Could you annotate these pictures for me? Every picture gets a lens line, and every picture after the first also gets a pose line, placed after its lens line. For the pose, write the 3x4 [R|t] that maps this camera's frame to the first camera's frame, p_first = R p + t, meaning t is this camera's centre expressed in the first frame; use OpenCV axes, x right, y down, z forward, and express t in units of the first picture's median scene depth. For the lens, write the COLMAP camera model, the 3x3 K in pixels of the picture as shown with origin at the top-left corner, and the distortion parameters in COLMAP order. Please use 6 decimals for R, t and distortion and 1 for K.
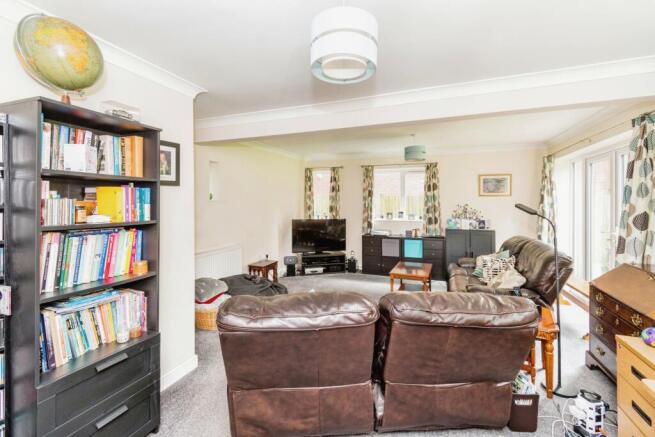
lens RADIAL K [[294.4, 0, 327.7], [0, 294.4, 220.3], [0, 0, 1]] dist [-0.000538, 0.000190]
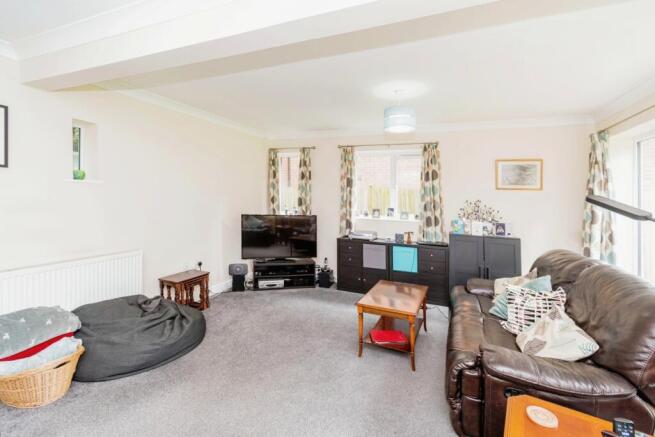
lens RADIAL K [[294.4, 0, 332.5], [0, 294.4, 197.2], [0, 0, 1]] dist [-0.000538, 0.000190]
pose [[0.999474, 0.028439, -0.015616, 0.118032], [-0.029357, 0.997637, -0.062112, -0.005820], [0.013813, 0.062537, 0.997947, 0.258928]]
